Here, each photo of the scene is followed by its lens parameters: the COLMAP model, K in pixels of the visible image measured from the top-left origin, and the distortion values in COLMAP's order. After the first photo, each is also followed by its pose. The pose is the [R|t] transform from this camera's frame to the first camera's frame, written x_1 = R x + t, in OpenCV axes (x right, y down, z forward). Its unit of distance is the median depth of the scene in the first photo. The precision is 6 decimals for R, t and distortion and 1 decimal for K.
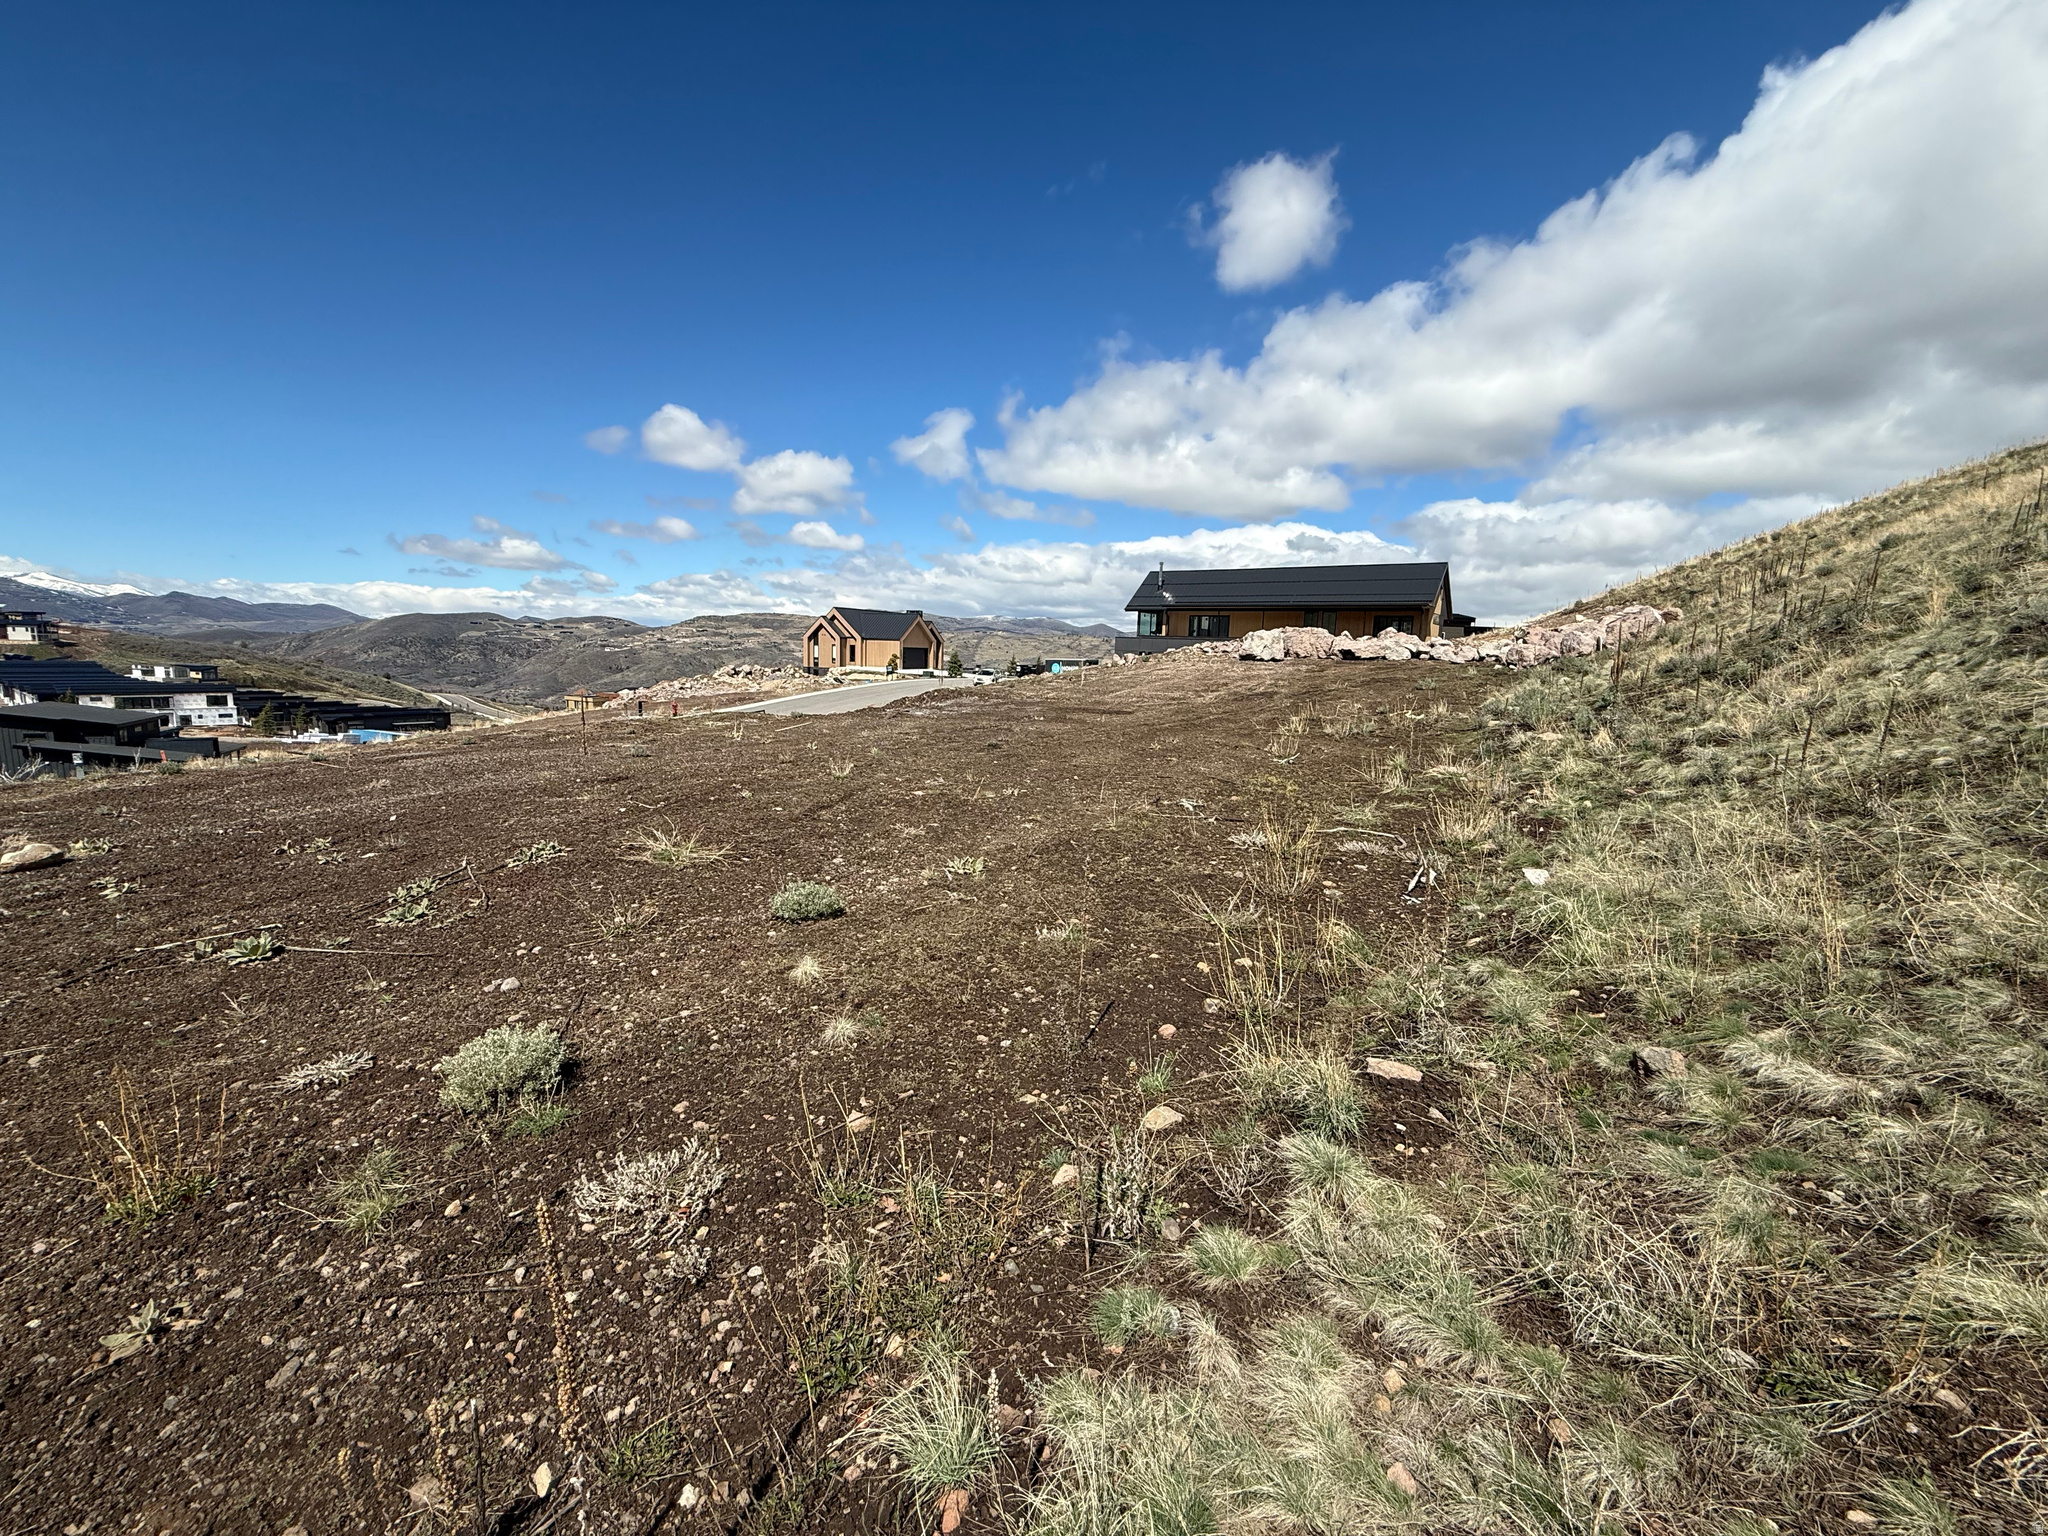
lens RADIAL K [[813.5, 0, 1017.4], [0, 813.5, 763.2], [0, 0, 1]] dist [-0.001638, -0.000033]
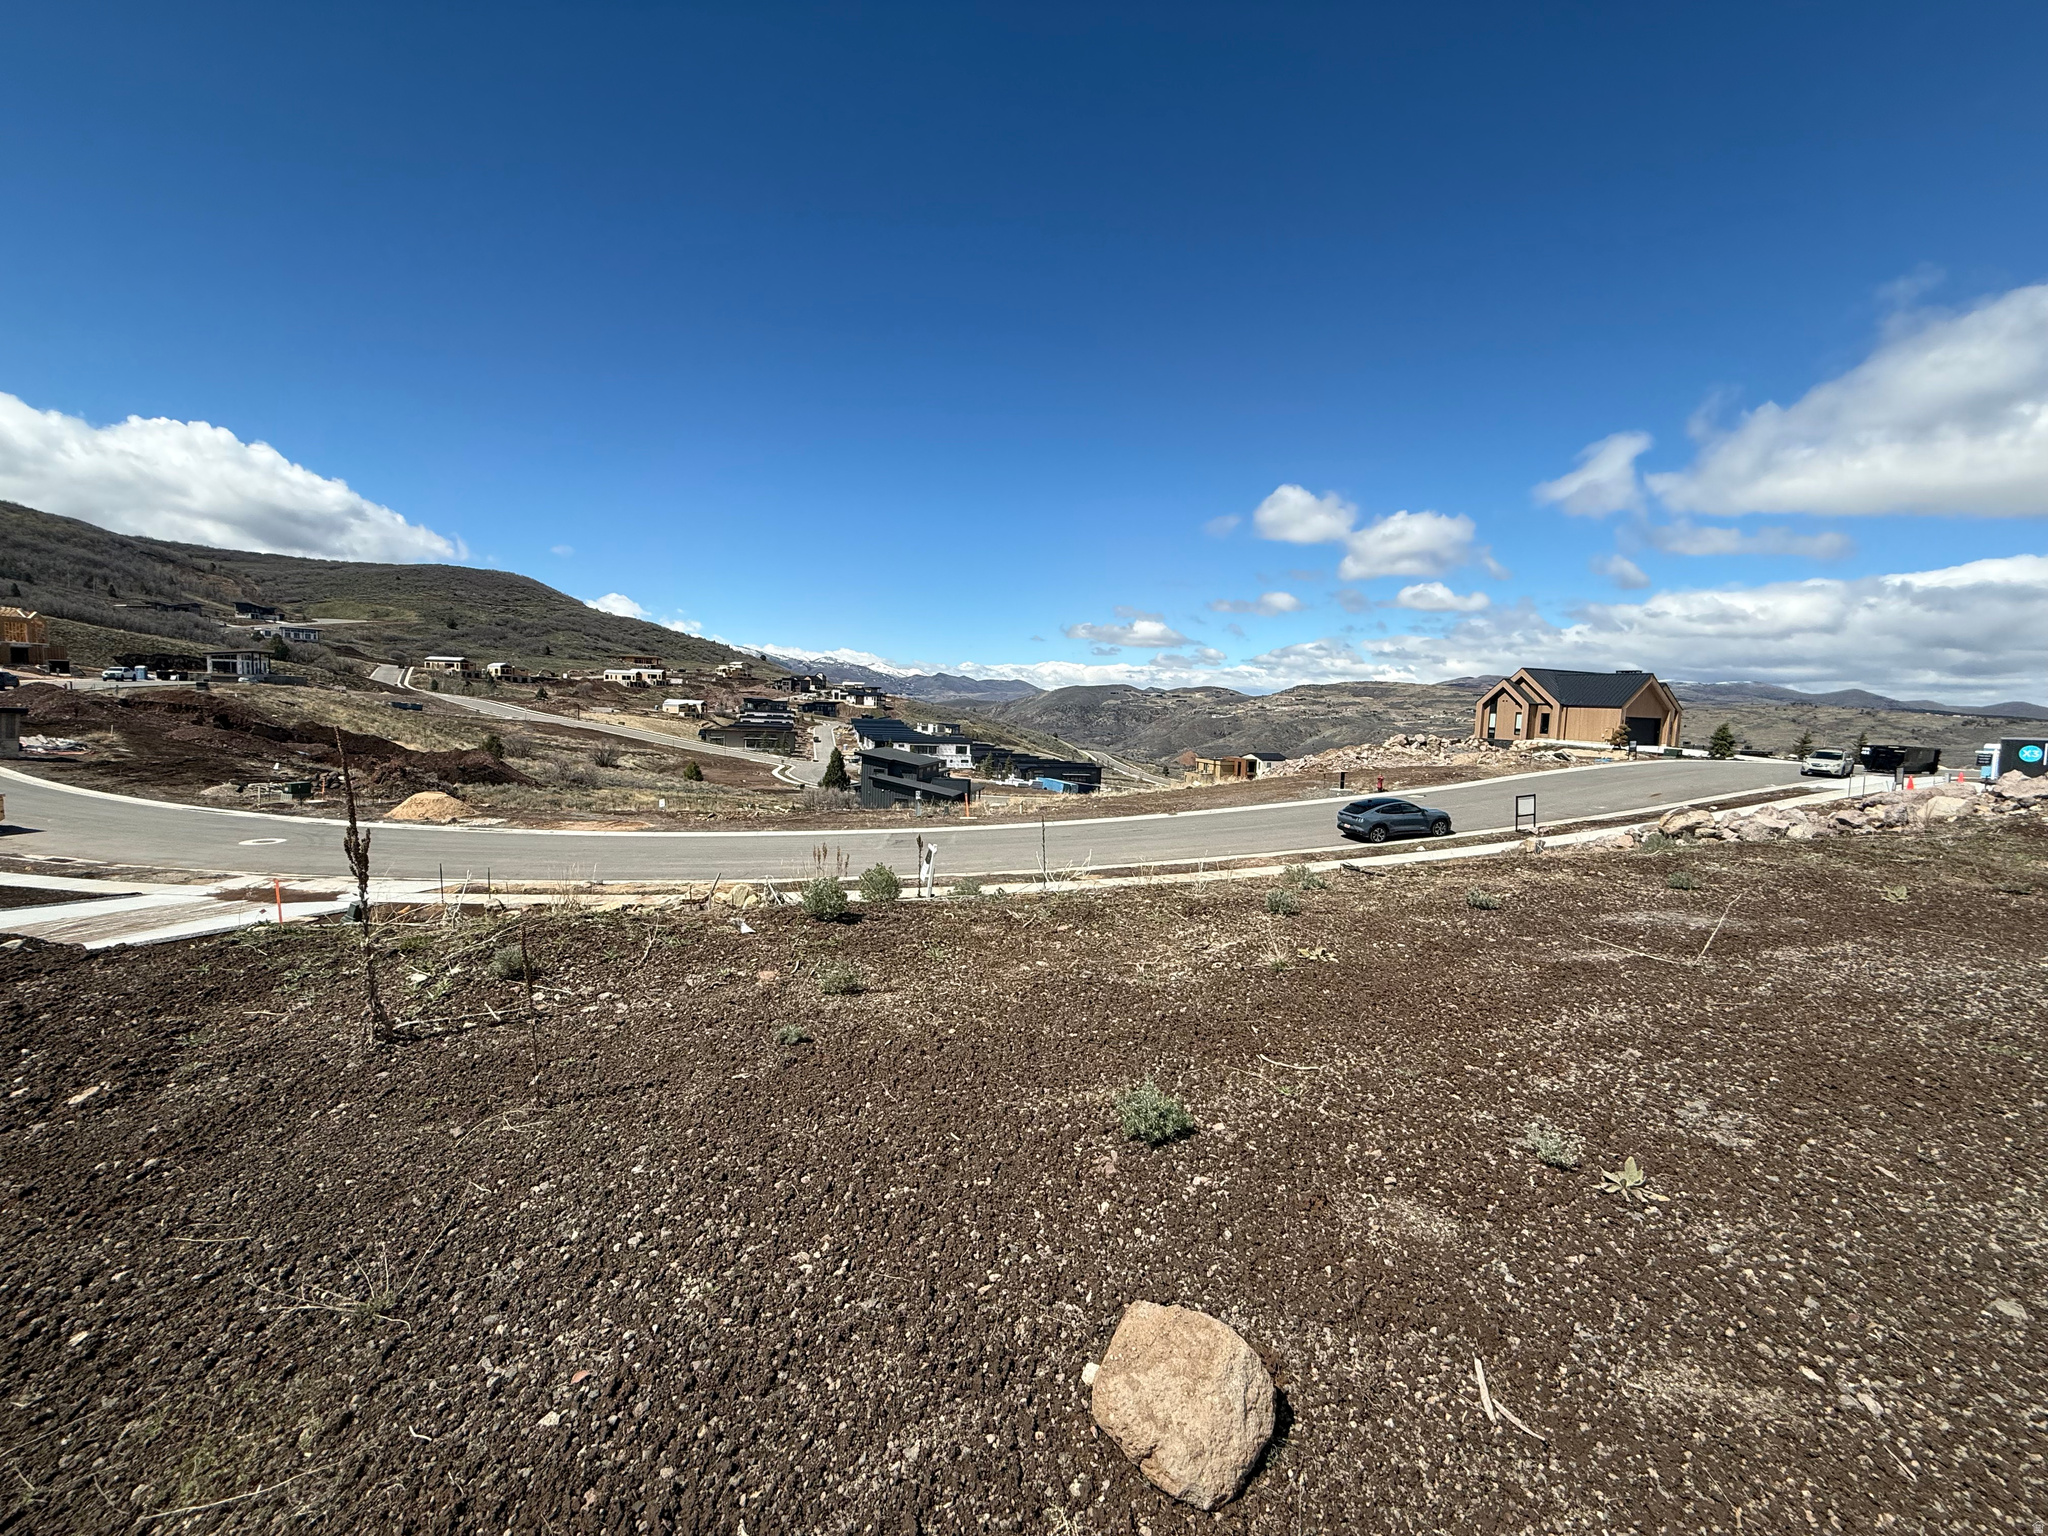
lens RADIAL K [[813.5, 0, 1015.7], [0, 813.5, 777.0], [0, 0, 1]] dist [-0.001638, -0.000033]
pose [[0.764251, 0.059649, -0.642155, -1.306678], [-0.102013, 0.994359, -0.029045, -0.067973], [0.636800, 0.087706, 0.766025, 0.743827]]
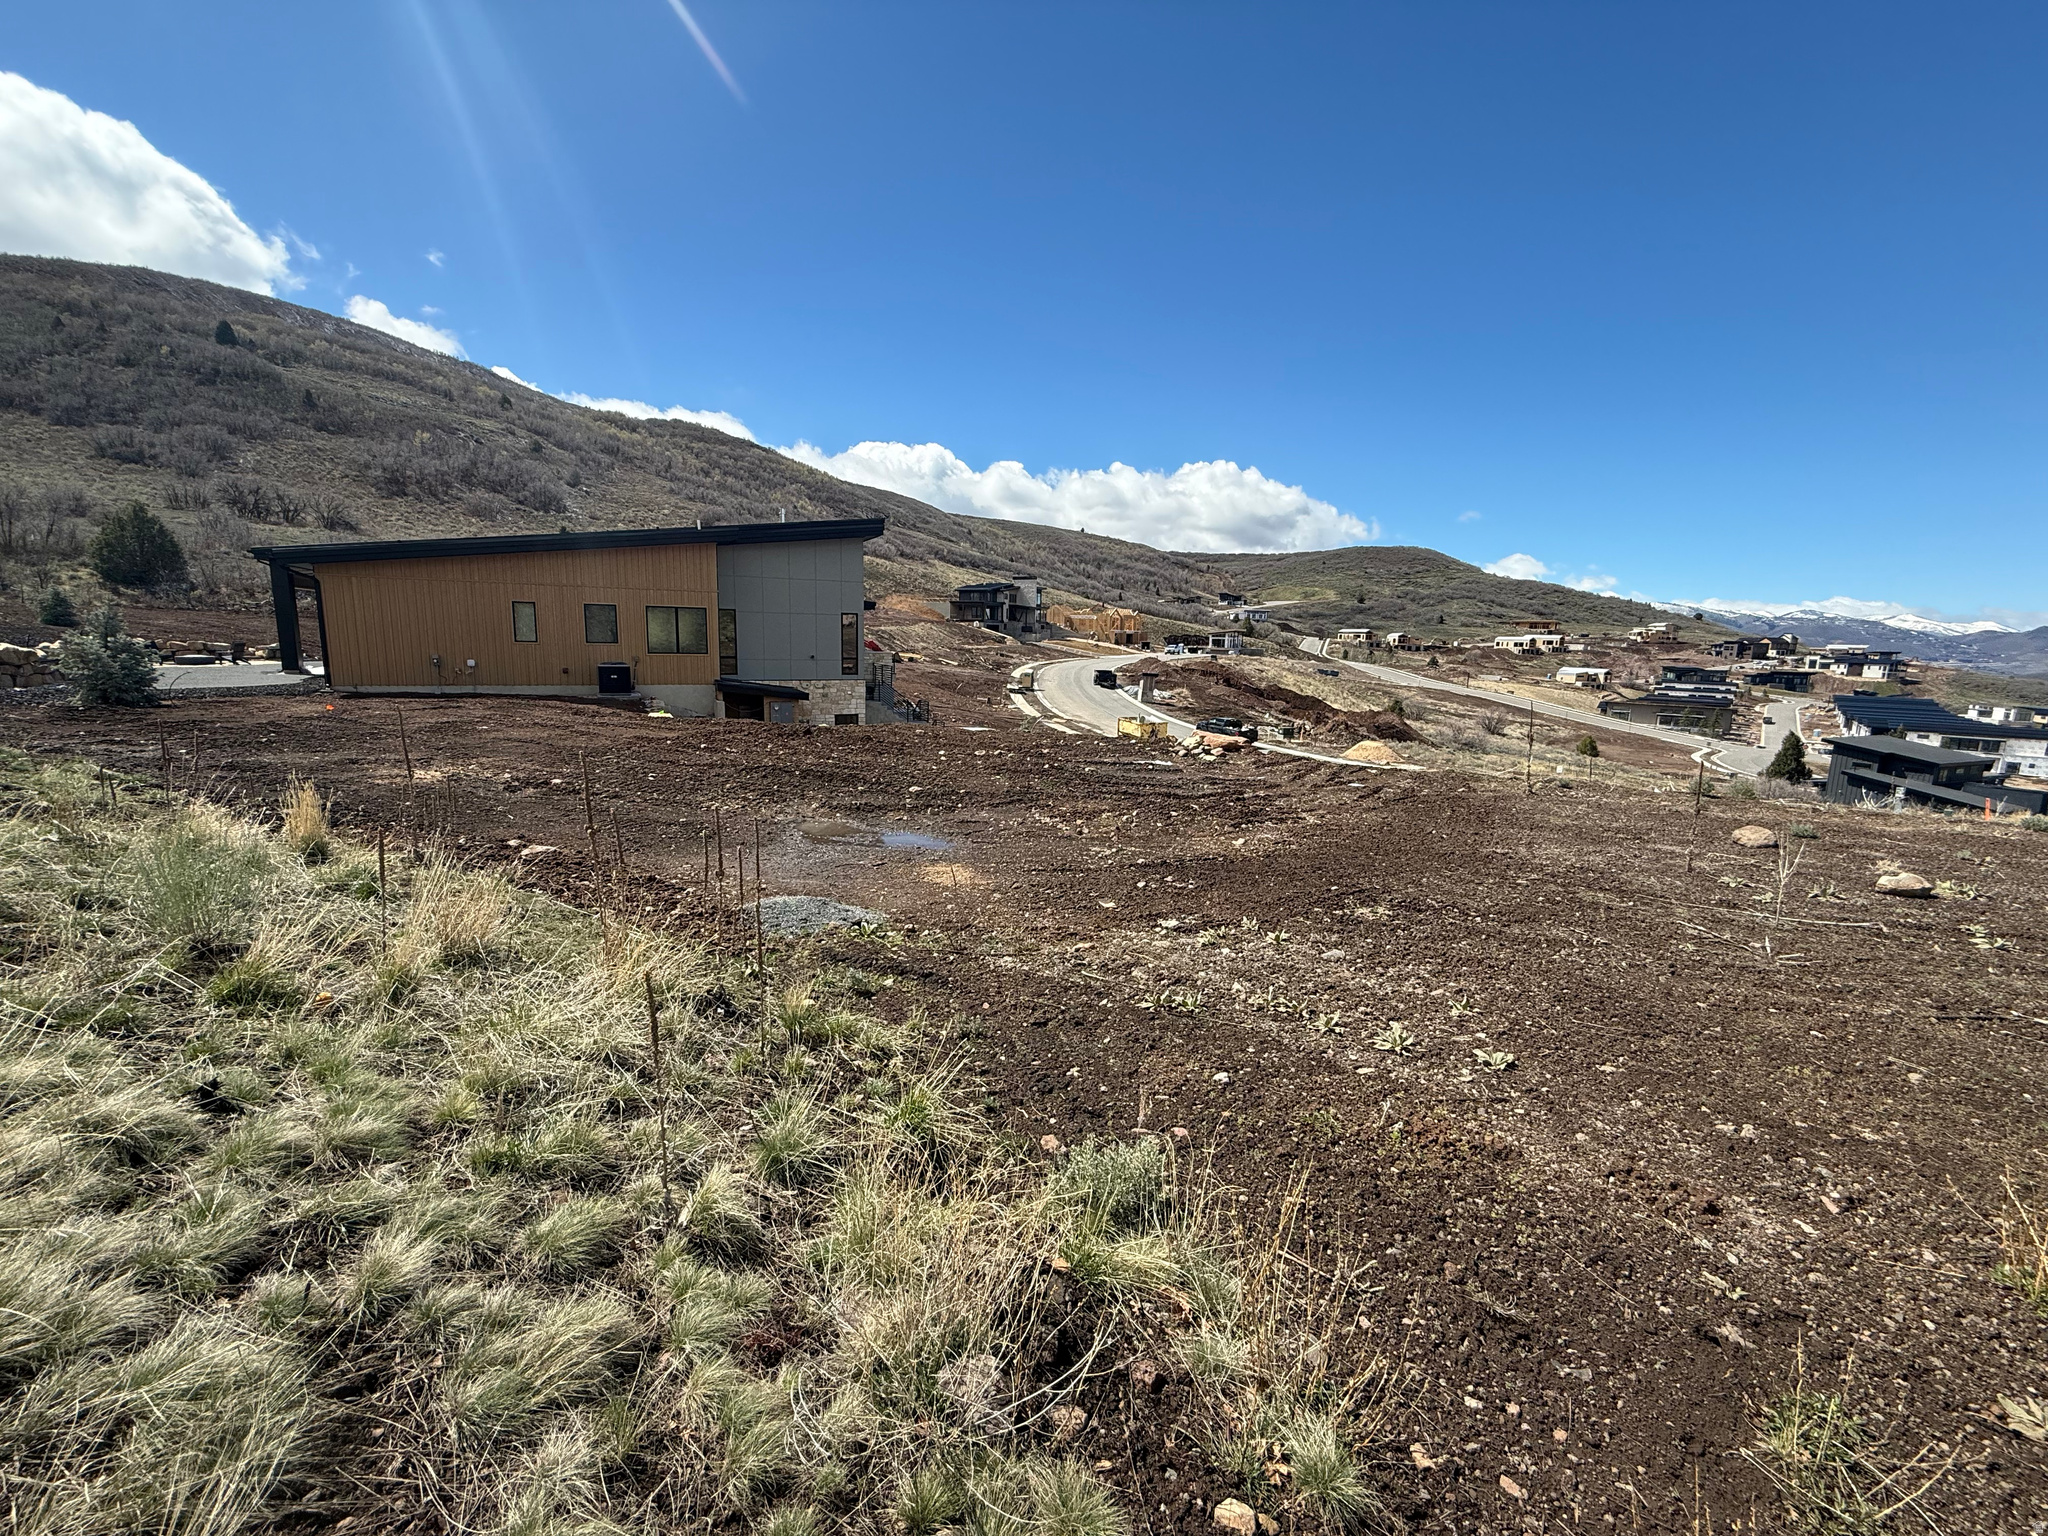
lens RADIAL K [[813.5, 0, 1020.2], [0, 813.5, 763.4], [0, 0, 1]] dist [-0.001638, -0.000033]
pose [[-0.116654, 0.118327, -0.986099, -0.027172], [-0.163751, 0.976998, 0.136606, 0.002784], [0.979580, 0.177410, -0.094595, -0.064574]]
